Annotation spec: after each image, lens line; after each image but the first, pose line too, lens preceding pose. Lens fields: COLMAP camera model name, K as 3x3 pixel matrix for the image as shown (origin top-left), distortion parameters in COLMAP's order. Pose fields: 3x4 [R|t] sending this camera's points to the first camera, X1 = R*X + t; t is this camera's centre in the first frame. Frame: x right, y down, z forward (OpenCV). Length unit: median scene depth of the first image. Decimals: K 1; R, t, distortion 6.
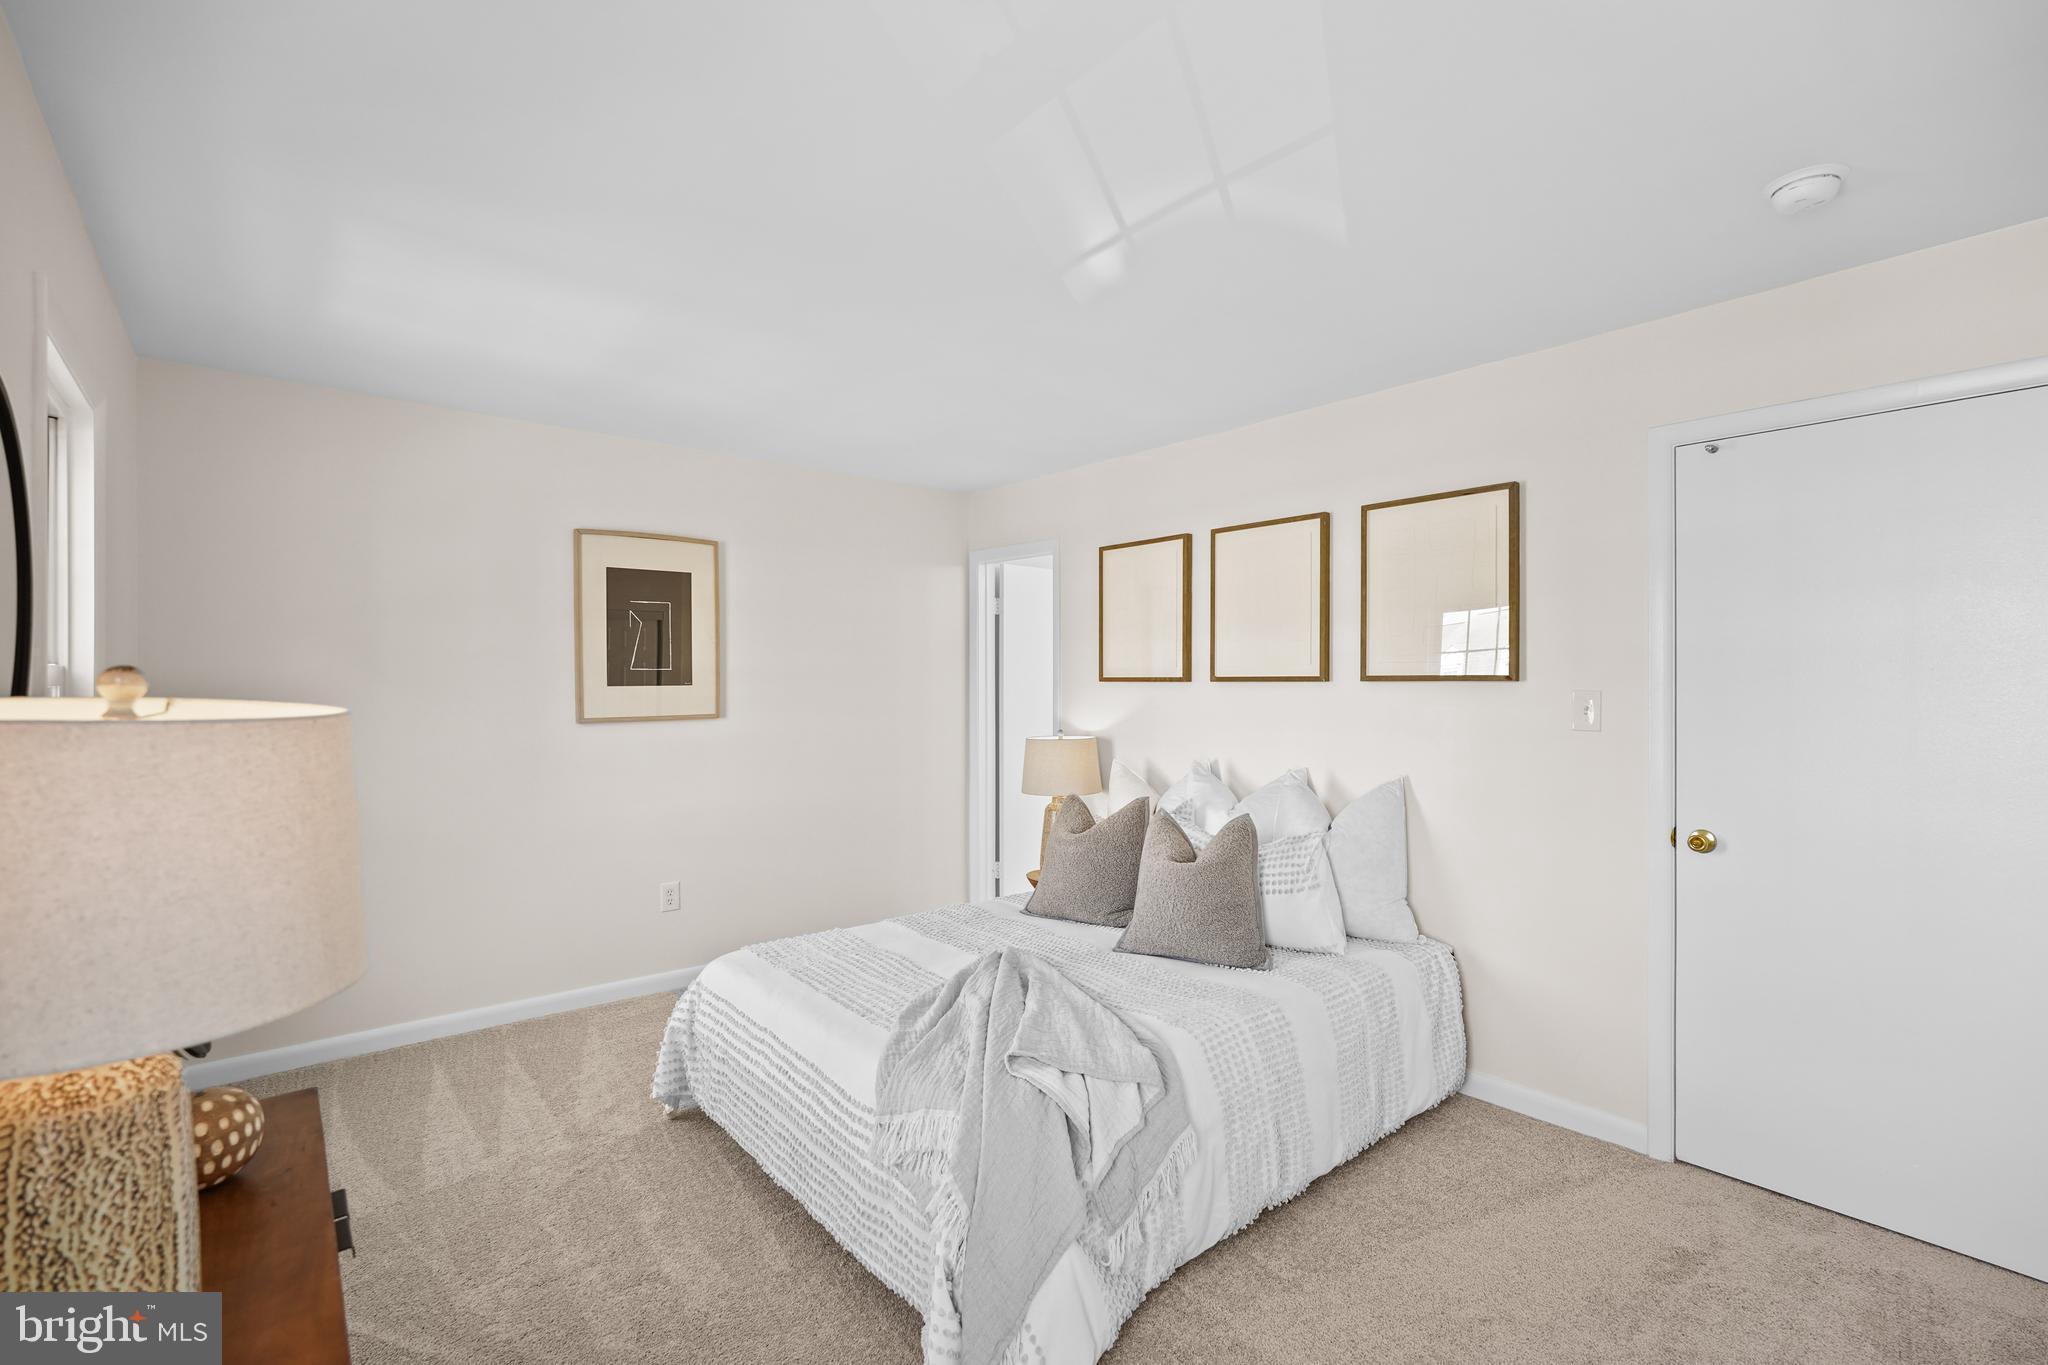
lens RADIAL K [[917.6, 0, 1027.7], [0, 917.6, 672.8], [0, 0, 1]] dist [-0.001239, 0.000112]
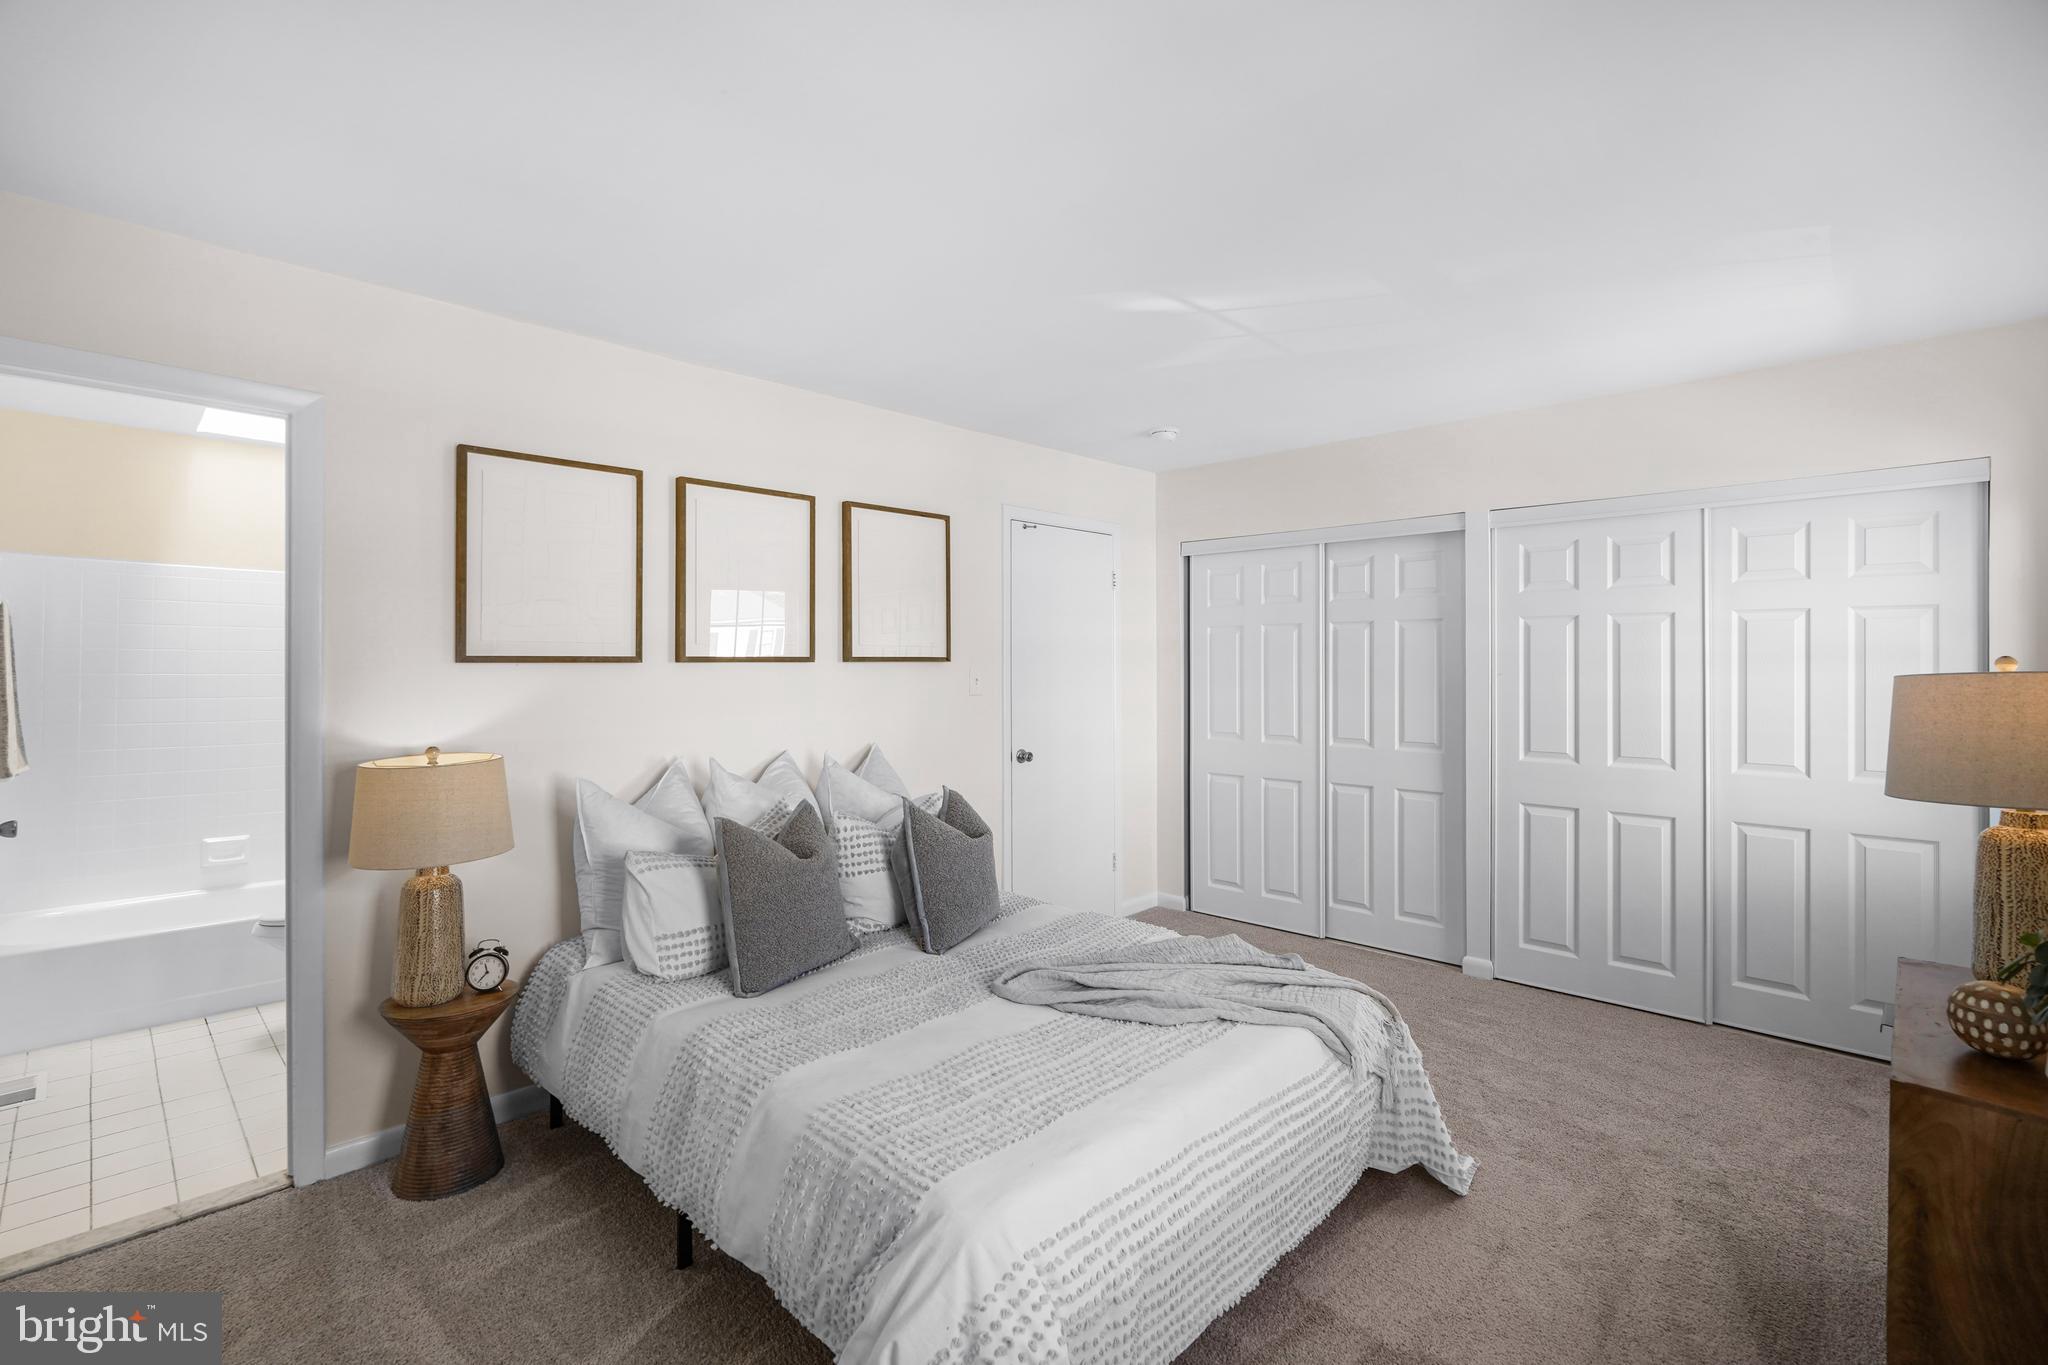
lens RADIAL K [[917.6, 0, 1027.7], [0, 917.6, 672.8], [0, 0, 1]] dist [-0.001239, 0.000112]
pose [[-0.112506, -0.010074, 0.993600, -0.601044], [-0.006247, 0.999936, 0.009431, 0.008760], [-0.993631, -0.005146, -0.112562, 0.741161]]
